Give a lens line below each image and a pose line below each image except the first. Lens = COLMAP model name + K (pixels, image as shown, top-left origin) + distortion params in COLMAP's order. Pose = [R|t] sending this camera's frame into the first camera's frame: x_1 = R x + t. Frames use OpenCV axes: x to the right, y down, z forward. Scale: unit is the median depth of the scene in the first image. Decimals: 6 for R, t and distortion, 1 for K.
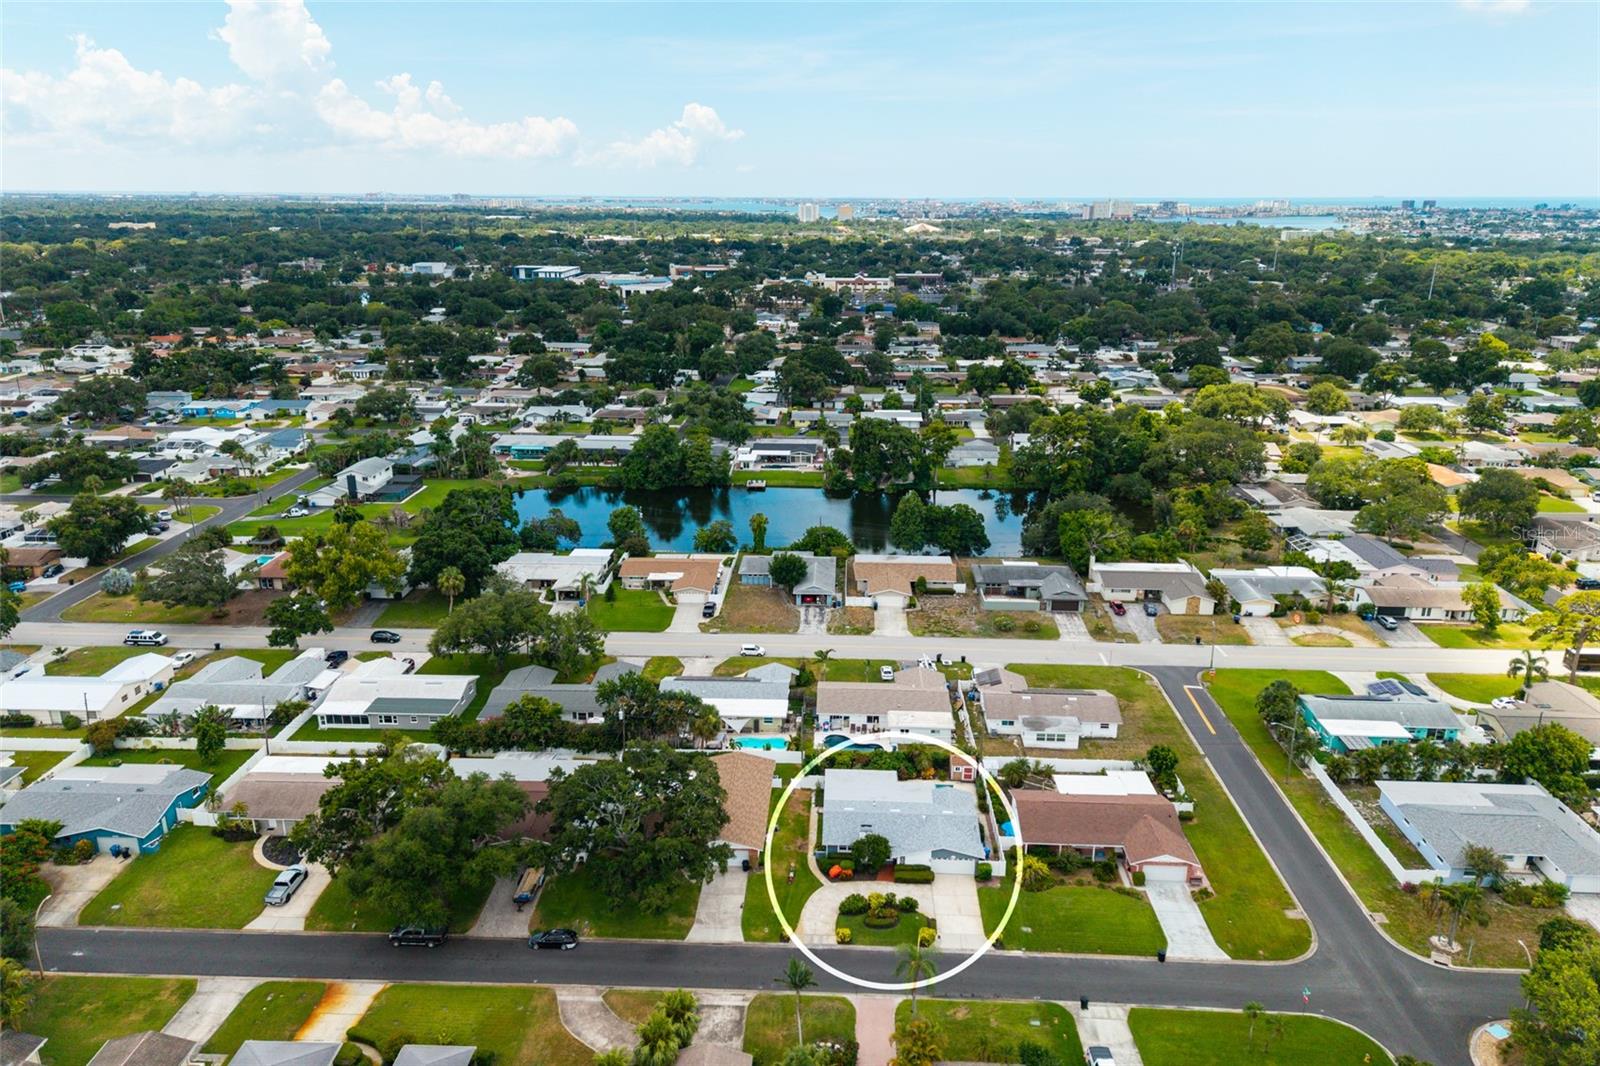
lens RADIAL K [[1046.7, 0, 807.1], [0, 1046.7, 546.6], [0, 0, 1]] dist [0.064083, -0.052046]
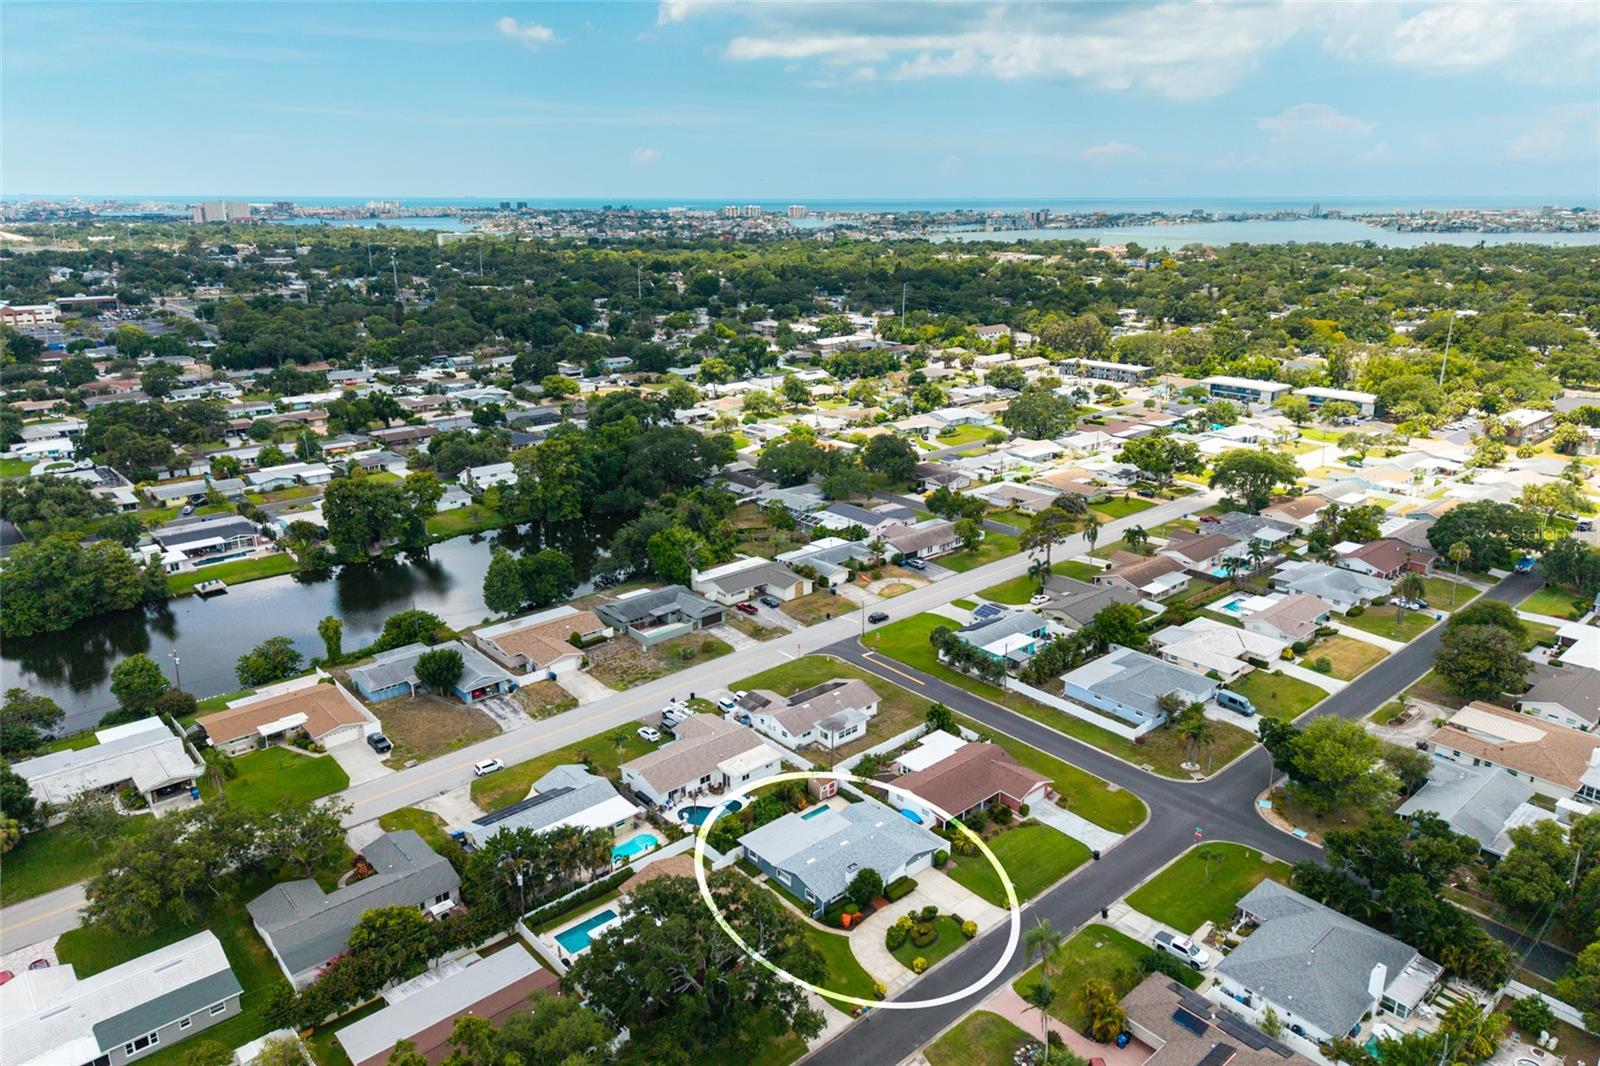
lens RADIAL K [[1046.7, 0, 802.2], [0, 1046.7, 531.0], [0, 0, 1]] dist [0.064083, -0.052046]
pose [[0.720257, -0.214559, 0.659692, -0.369380], [0.222845, 0.972126, 0.072872, -0.088286], [-0.656939, 0.094523, 0.747995, 0.139842]]
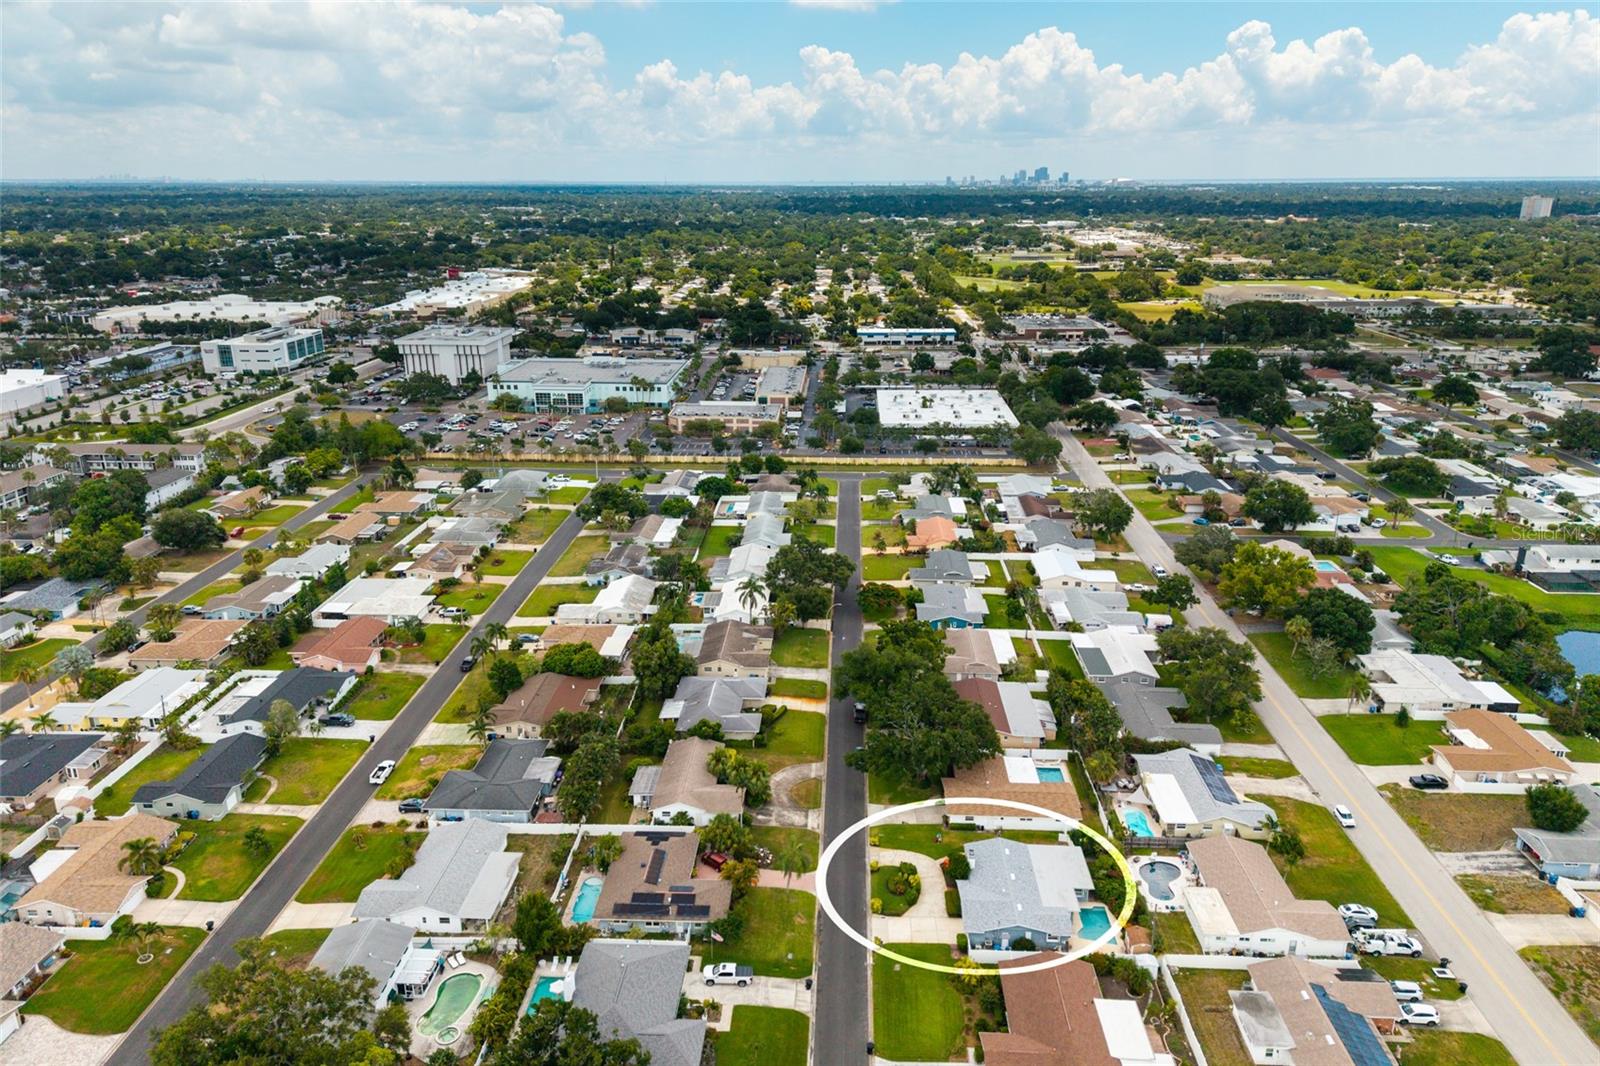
lens RADIAL K [[1046.7, 0, 804.2], [0, 1046.7, 532.9], [0, 0, 1]] dist [0.064083, -0.052046]
pose [[-0.002834, 0.316275, -0.948663, 0.667723], [-0.317810, 0.899198, 0.300733, -0.222330], [0.948150, 0.302347, 0.097967, 0.369496]]
